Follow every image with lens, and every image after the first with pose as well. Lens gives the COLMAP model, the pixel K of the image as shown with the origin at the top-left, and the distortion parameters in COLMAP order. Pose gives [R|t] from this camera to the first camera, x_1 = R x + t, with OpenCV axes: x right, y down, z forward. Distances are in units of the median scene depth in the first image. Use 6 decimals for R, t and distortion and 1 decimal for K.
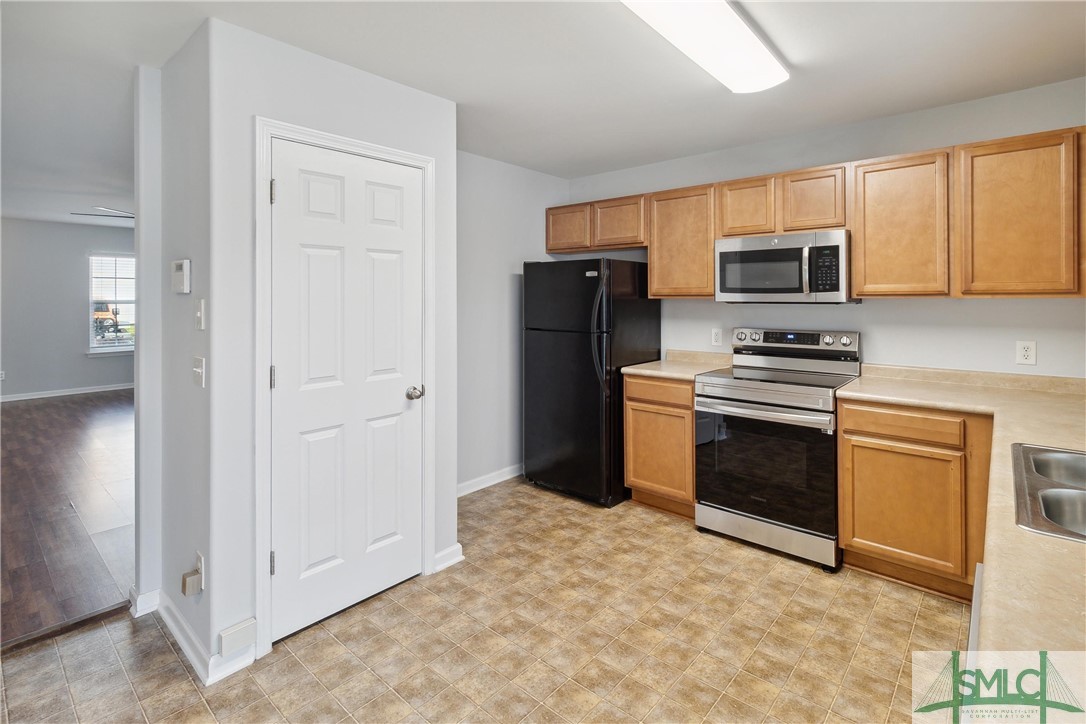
lens RADIAL K [[508.3, 0, 537.3], [0, 508.3, 327.9], [0, 0, 1]] dist [0.000421, 0.001112]
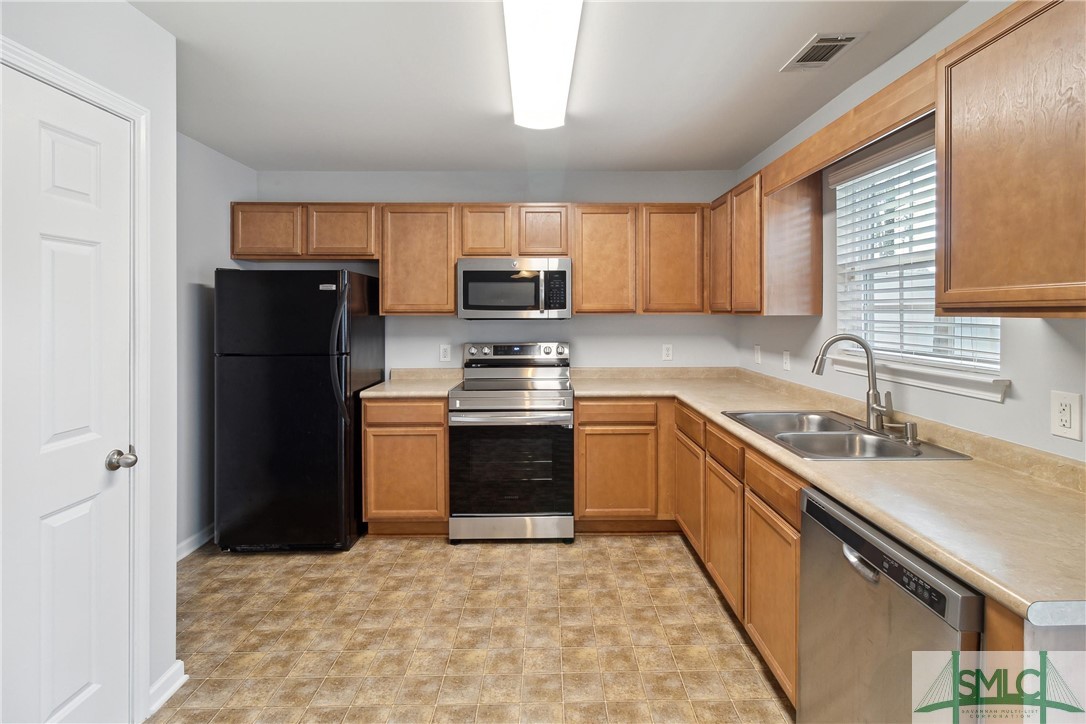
lens RADIAL K [[513.8, 0, 543.1], [0, 513.8, 345.2], [0, 0, 1]] dist [-0.001368, 0.000472]
pose [[0.744529, -0.040669, 0.666351, -0.221277], [0.040562, 0.999054, 0.015655, -0.006610], [-0.666357, 0.015373, 0.745474, 0.111007]]
